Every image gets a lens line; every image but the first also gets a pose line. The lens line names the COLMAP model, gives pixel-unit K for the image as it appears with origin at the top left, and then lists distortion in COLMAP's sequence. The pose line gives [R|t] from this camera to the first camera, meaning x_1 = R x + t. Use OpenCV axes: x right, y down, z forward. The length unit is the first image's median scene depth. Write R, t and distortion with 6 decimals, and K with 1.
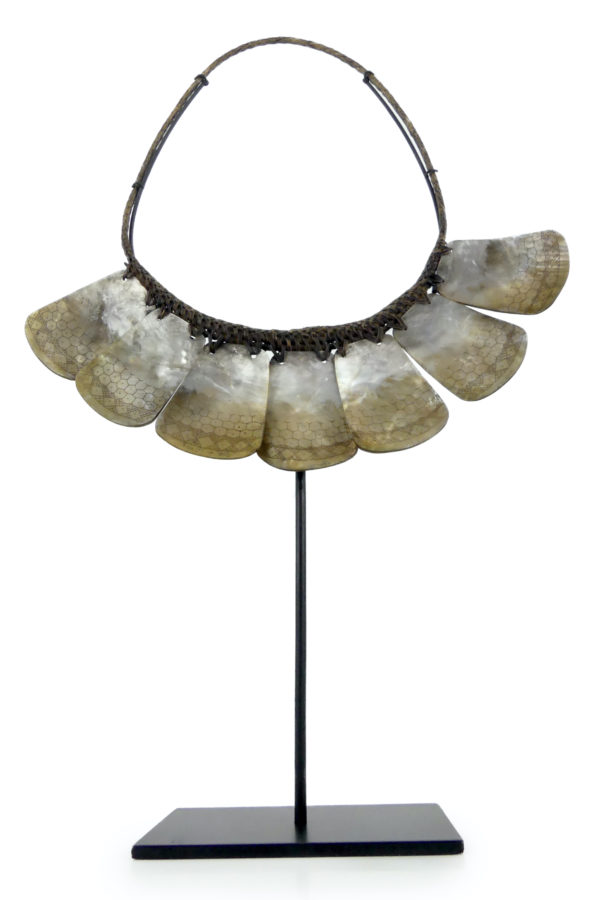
lens RADIAL K [[695.9, 0, 300.0], [0, 695.9, 450.0], [0, 0, 1]] dist [-0.024679, -0.004066]
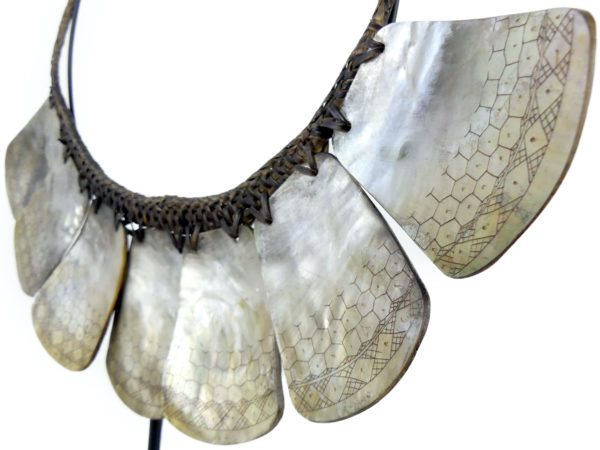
lens RADIAL K [[513.4, 0, 300.0], [0, 513.4, 225.0], [0, 0, 1]] dist [-0.015302, -0.004671]
pose [[0.749827, 0.170882, -0.639186, 0.438135], [0.053357, 0.947308, 0.315849, -0.303946], [0.659479, -0.270938, 0.701199, 0.736750]]
